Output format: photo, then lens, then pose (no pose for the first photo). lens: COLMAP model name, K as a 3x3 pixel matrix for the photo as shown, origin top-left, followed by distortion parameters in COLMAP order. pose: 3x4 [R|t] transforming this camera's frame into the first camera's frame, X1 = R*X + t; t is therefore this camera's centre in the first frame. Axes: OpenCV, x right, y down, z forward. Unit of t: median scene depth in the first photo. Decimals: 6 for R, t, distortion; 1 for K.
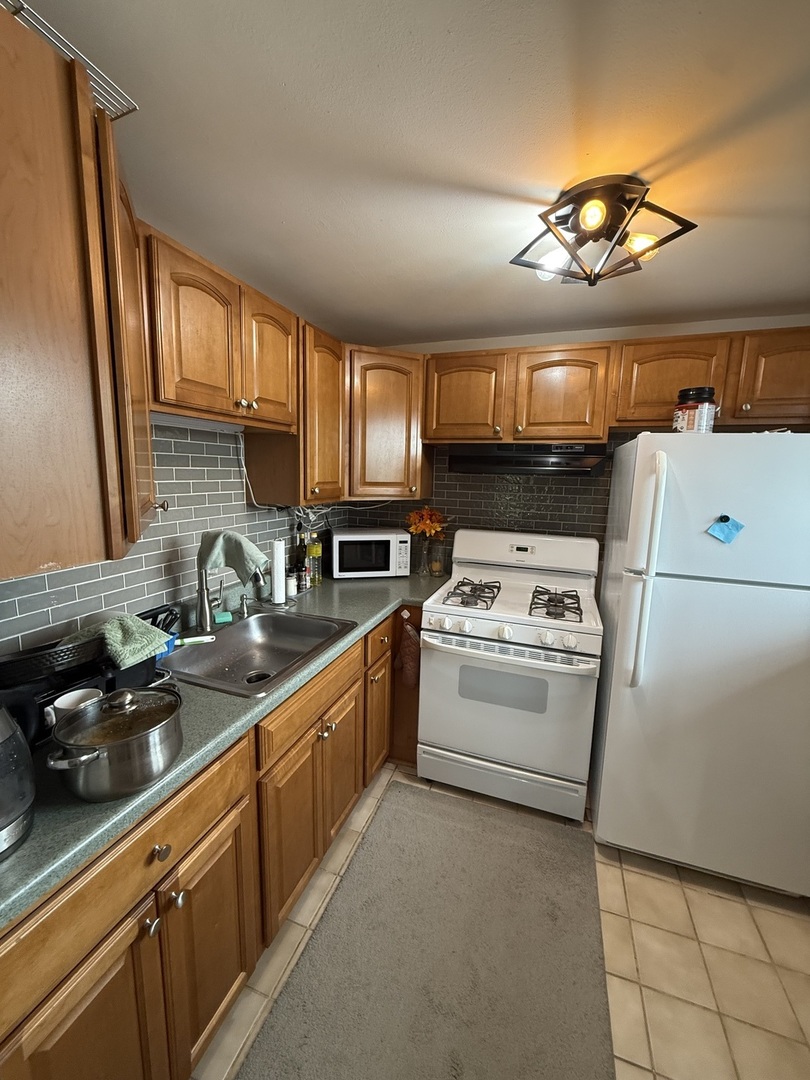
lens RADIAL K [[426.3, 0, 405.6], [0, 426.3, 537.2], [0, 0, 1]] dist [0.002583, 0.000126]
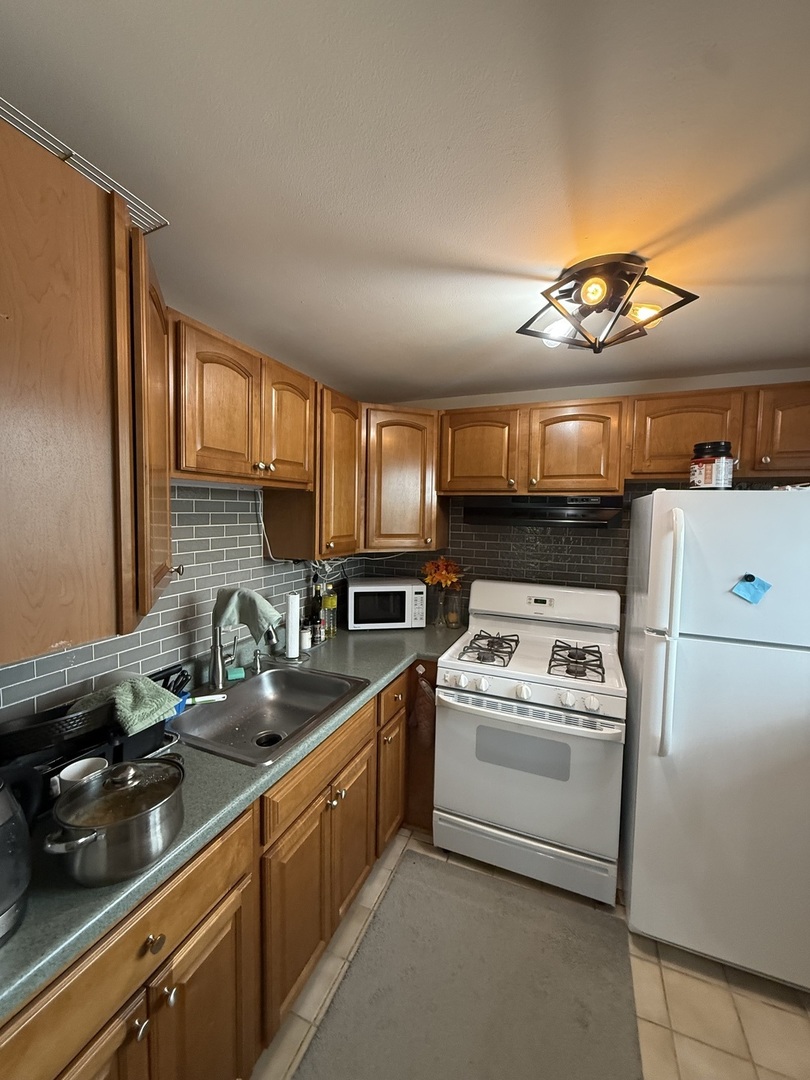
lens RADIAL K [[426.3, 0, 406.2], [0, 426.3, 538.3], [0, 0, 1]] dist [0.002583, 0.000126]
pose [[0.998870, -0.003053, -0.047435, 0.020538], [-0.001197, 0.996003, -0.089309, -0.043974], [0.047518, 0.089264, 0.994874, -0.001384]]
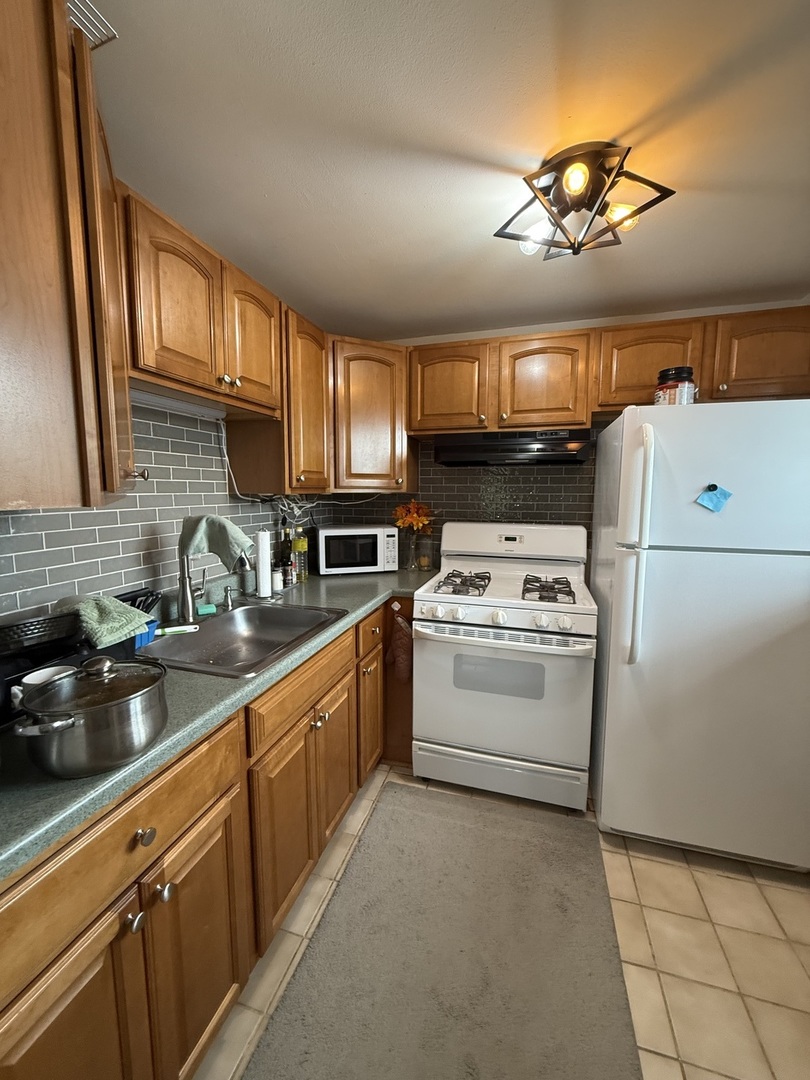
lens RADIAL K [[426.3, 0, 405.1], [0, 426.3, 537.5], [0, 0, 1]] dist [0.002583, 0.000126]
pose [[0.998619, -0.027855, 0.044536, -0.026158], [0.029695, 0.998709, -0.041204, 0.091246], [-0.043331, 0.042469, 0.998158, 0.027832]]
